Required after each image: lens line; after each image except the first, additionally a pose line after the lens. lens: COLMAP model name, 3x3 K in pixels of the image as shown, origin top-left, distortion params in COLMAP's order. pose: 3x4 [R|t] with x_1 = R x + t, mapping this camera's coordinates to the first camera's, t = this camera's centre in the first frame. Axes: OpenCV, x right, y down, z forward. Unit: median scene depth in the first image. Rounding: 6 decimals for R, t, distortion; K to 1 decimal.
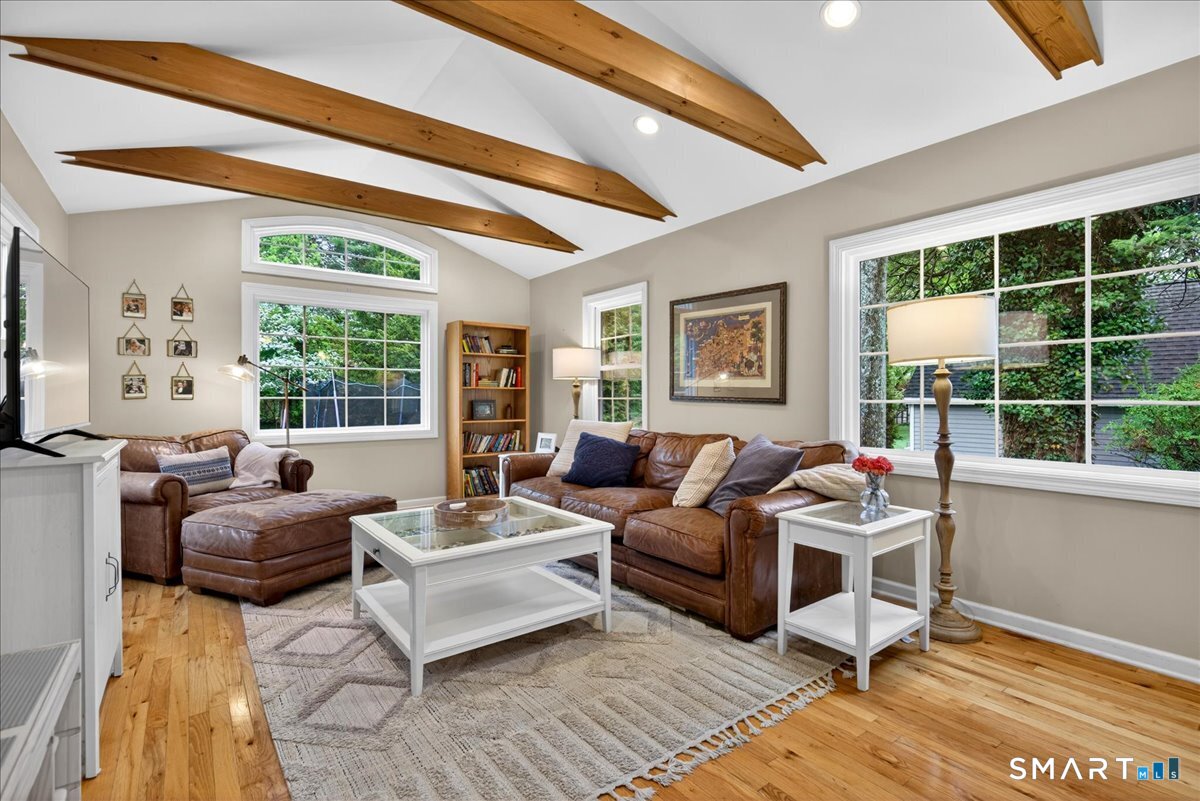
lens RADIAL K [[544.8, 0, 590.8], [0, 544.8, 395.8], [0, 0, 1]] dist [-0.004185, 0.000386]
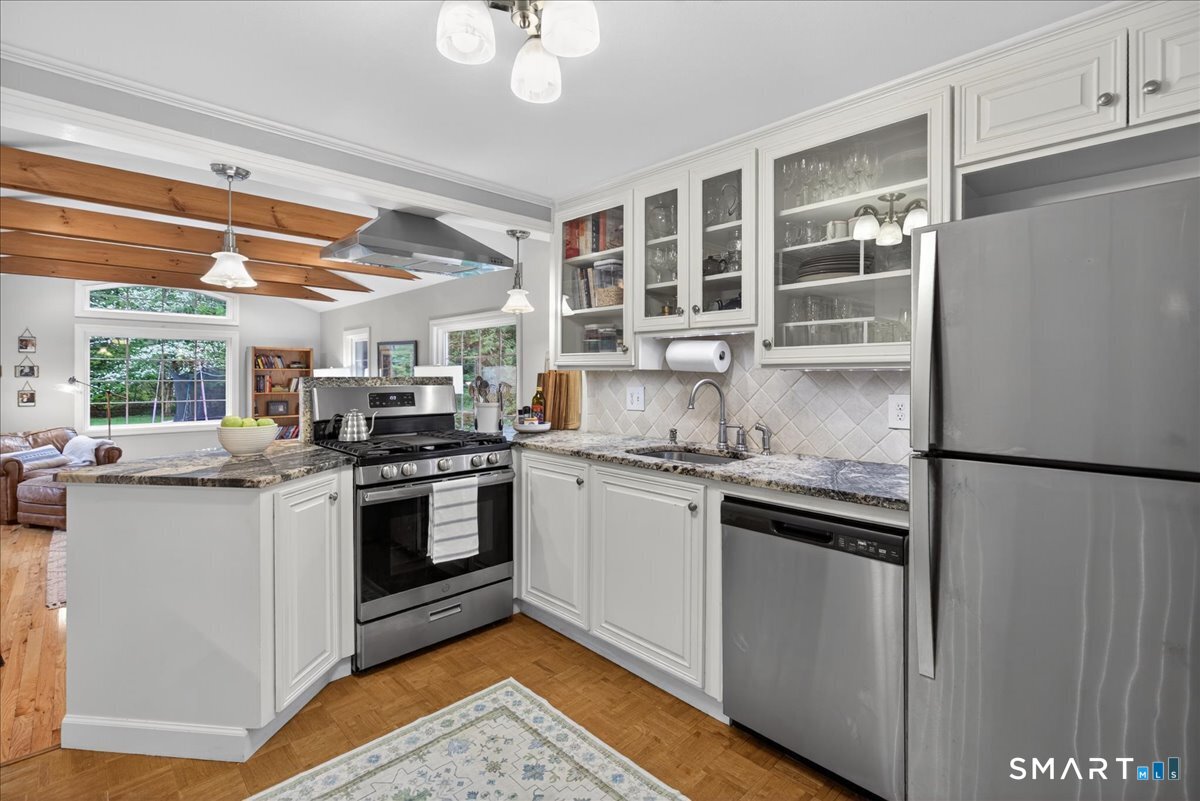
lens RADIAL K [[544.8, 0, 594.9], [0, 544.8, 374.7], [0, 0, 1]] dist [-0.004185, 0.000386]
pose [[0.992125, 0.005282, 0.125136, 0.583787], [-0.005199, 0.999986, -0.000994, -0.084985], [-0.125140, 0.000335, 0.992139, -0.640766]]
